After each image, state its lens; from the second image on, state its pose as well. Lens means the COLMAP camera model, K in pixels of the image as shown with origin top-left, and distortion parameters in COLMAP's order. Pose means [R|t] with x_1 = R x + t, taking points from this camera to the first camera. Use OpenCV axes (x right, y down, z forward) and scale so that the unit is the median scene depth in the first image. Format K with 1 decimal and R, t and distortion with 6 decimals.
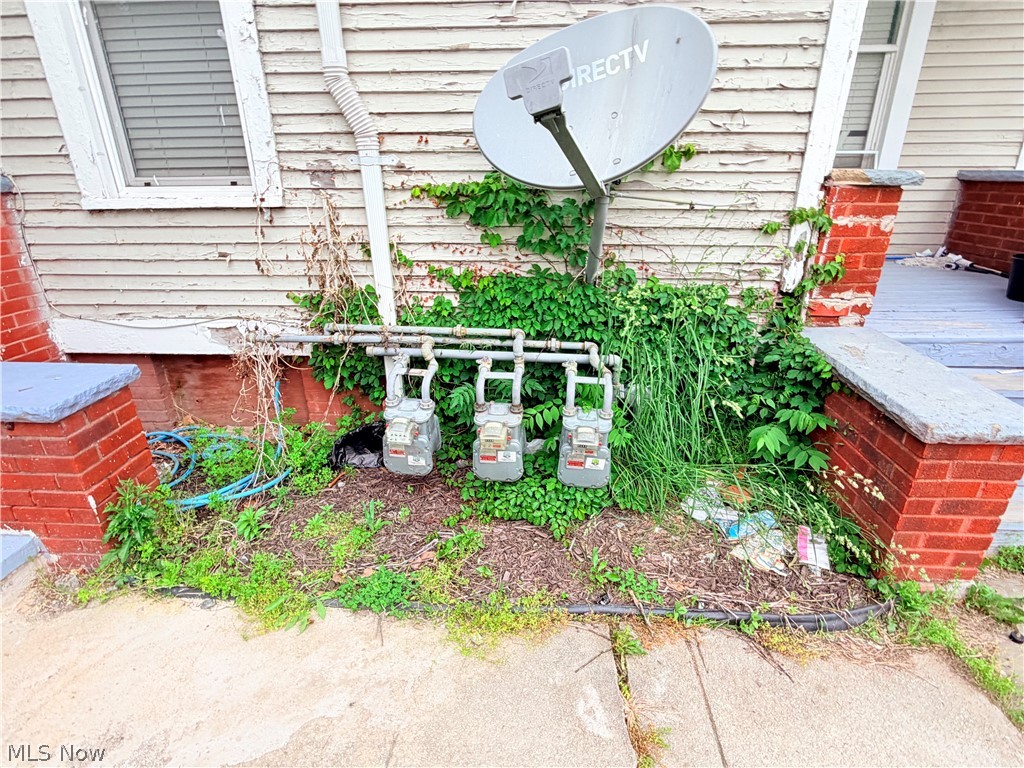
lens RADIAL K [[526.1, 0, 512.2], [0, 526.1, 387.1], [0, 0, 1]] dist [-0.000764, 0.000375]
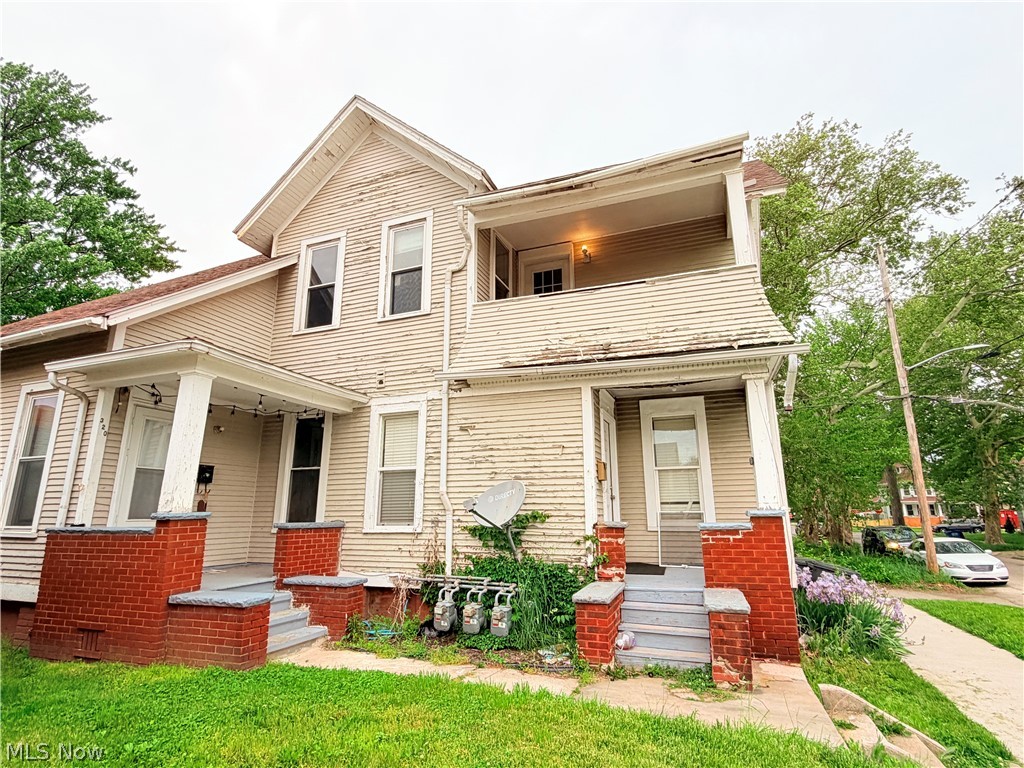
lens RADIAL K [[526.1, 0, 513.6], [0, 526.1, 384.7], [0, 0, 1]] dist [-0.000764, 0.000375]
pose [[0.953177, -0.071101, -0.293935, 0.998129], [-0.114758, 0.814225, -0.569094, 0.610011], [0.279792, 0.576179, 0.767941, -1.623216]]
